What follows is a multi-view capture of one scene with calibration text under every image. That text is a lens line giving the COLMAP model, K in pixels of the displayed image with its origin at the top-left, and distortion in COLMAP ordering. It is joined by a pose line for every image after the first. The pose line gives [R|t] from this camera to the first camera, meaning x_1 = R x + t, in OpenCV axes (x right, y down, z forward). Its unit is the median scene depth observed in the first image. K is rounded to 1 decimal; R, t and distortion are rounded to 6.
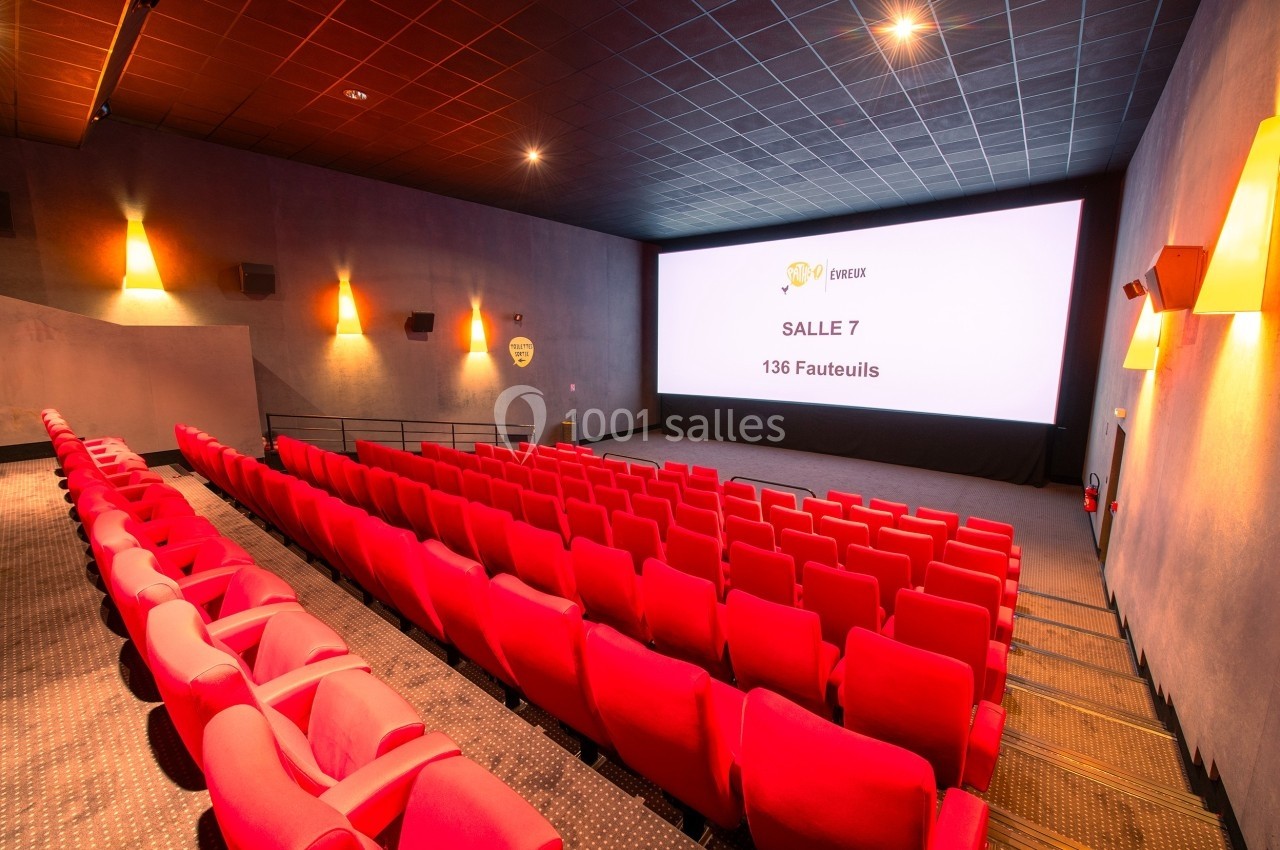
lens RADIAL K [[511.7, 0, 647.3], [0, 511.7, 432.3], [0, 0, 1]] dist [-0.007895, -0.002090]
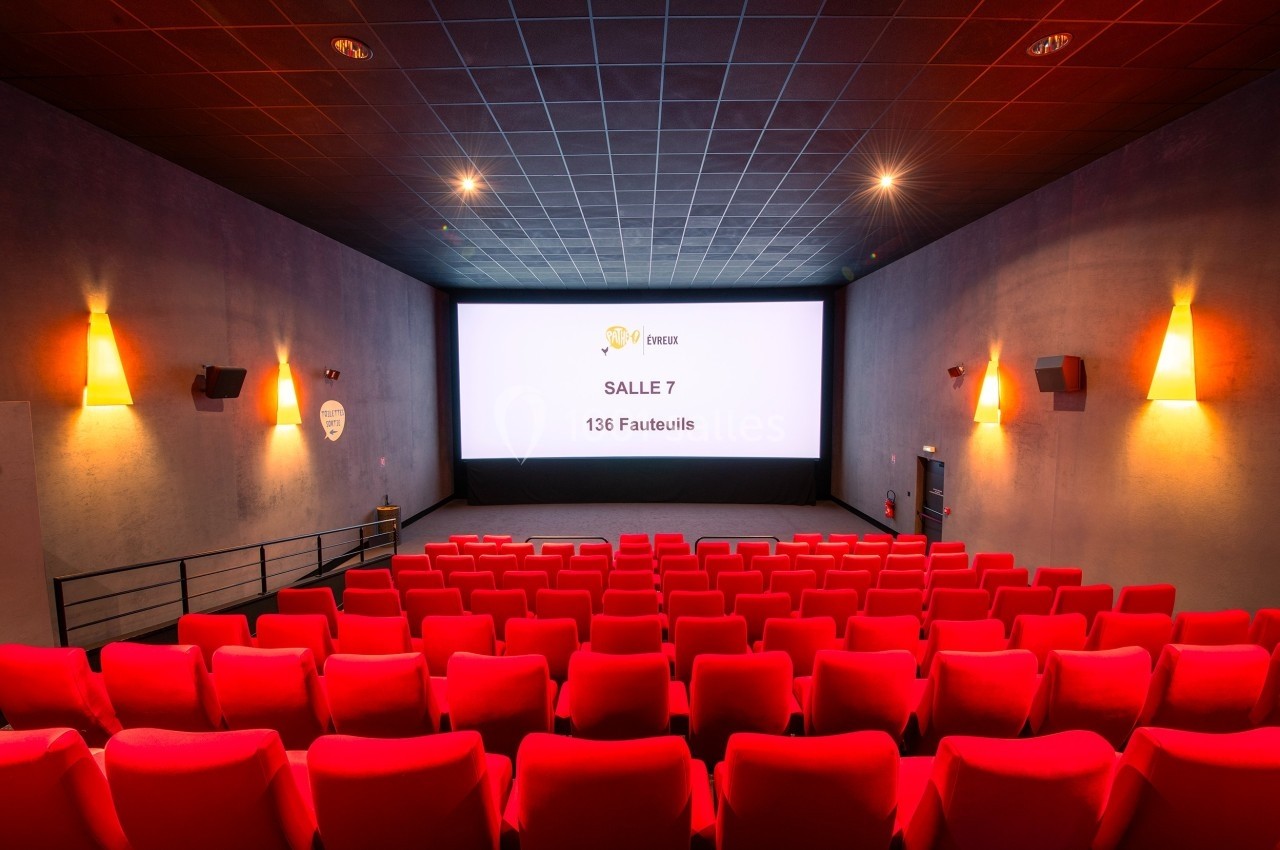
lens RADIAL K [[511.7, 0, 641.2], [0, 511.7, 436.7], [0, 0, 1]] dist [-0.007895, -0.002090]
pose [[0.785717, -0.059937, 0.615675, -0.347277], [0.113359, 0.992391, -0.048056, -0.048872], [-0.608110, 0.107551, 0.786533, 0.158778]]
